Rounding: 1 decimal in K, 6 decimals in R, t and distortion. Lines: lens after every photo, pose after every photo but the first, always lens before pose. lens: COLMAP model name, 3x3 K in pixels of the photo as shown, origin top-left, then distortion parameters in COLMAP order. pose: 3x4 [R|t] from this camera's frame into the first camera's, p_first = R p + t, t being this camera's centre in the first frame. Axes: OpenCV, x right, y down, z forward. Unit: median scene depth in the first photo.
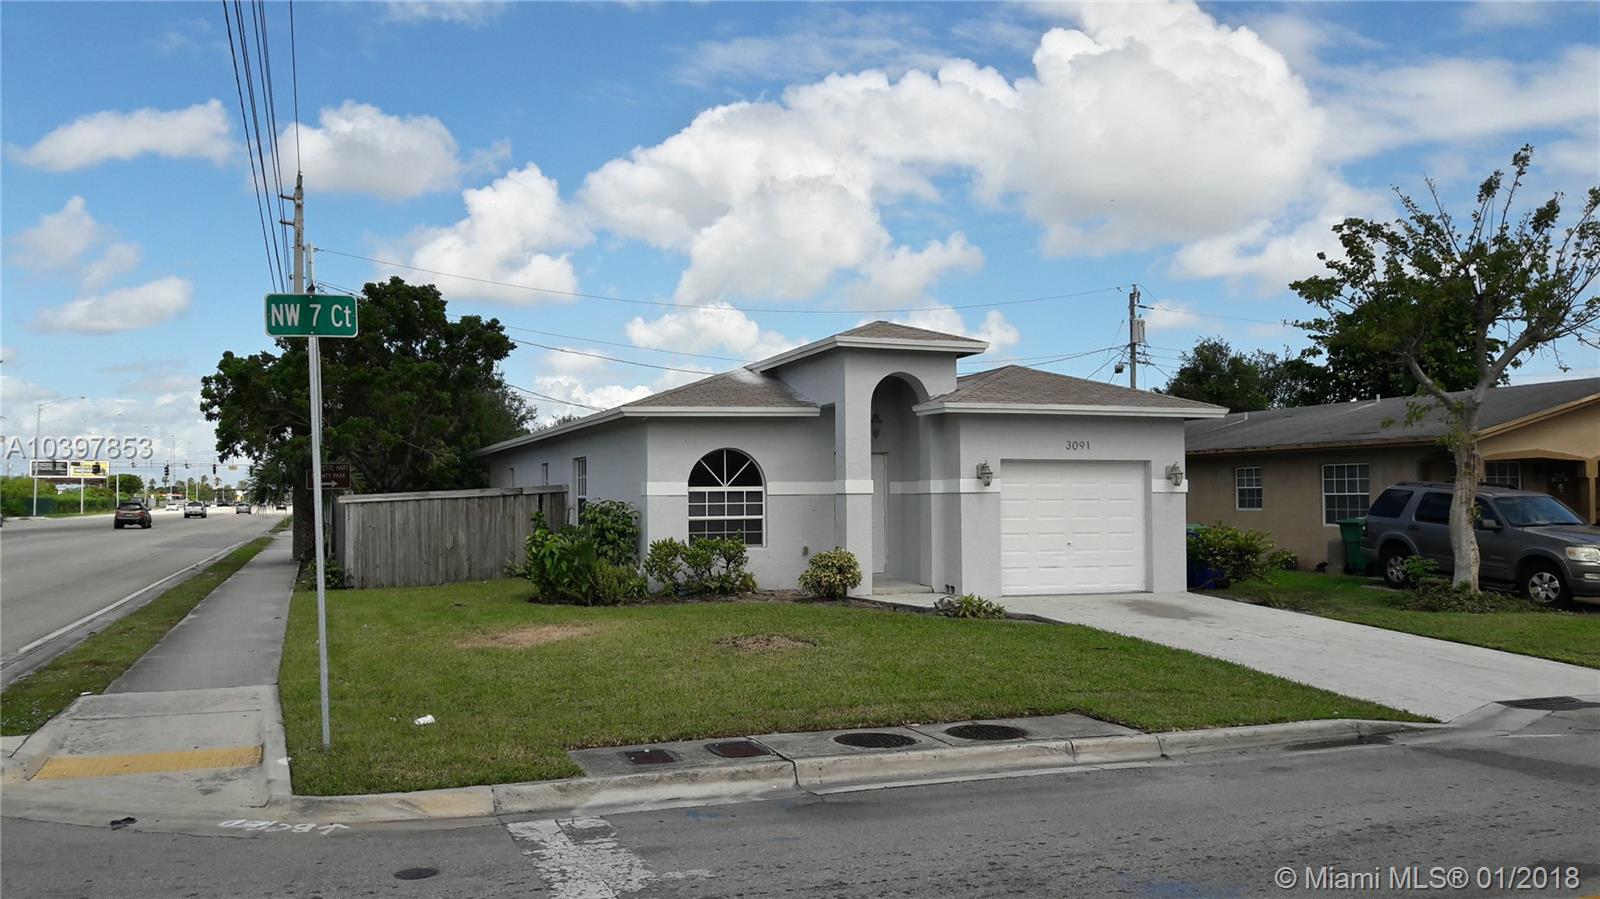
lens RADIAL K [[1305.9, 0, 798.6], [0, 1305.9, 466.1], [0, 0, 1]] dist [0.163325, -0.372144]
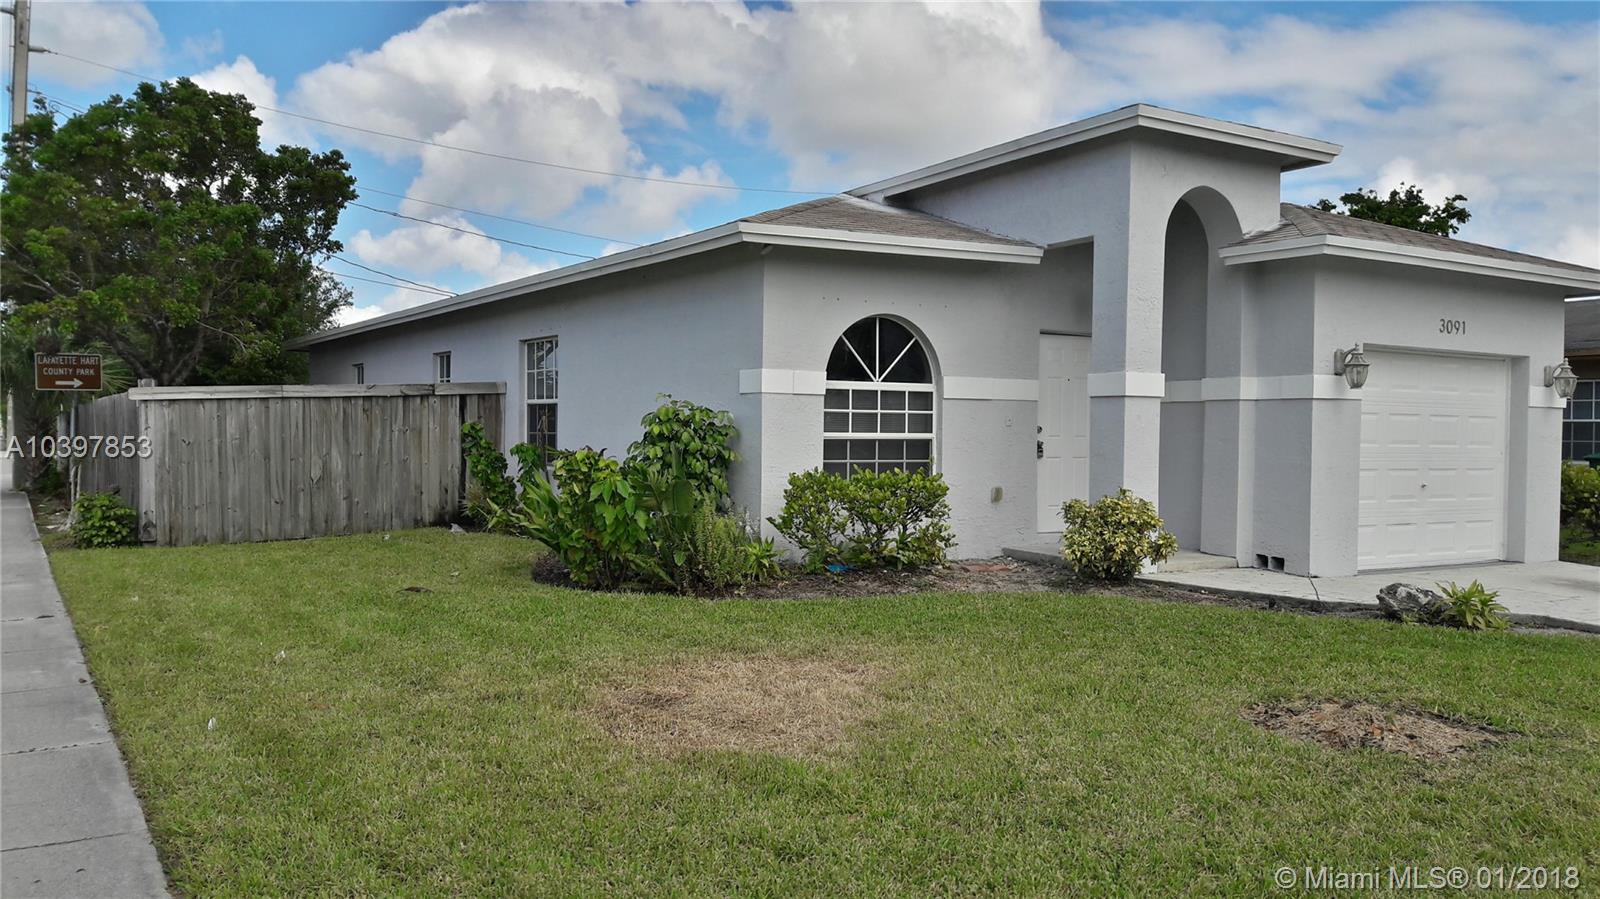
lens RADIAL K [[1305.9, 0, 798.6], [0, 1305.9, 466.1], [0, 0, 1]] dist [0.163325, -0.372144]
pose [[0.981424, 0.013161, 0.191401, -0.203795], [-0.023340, 0.998425, 0.051024, 0.024404], [-0.190428, -0.054543, 0.980185, 0.441761]]
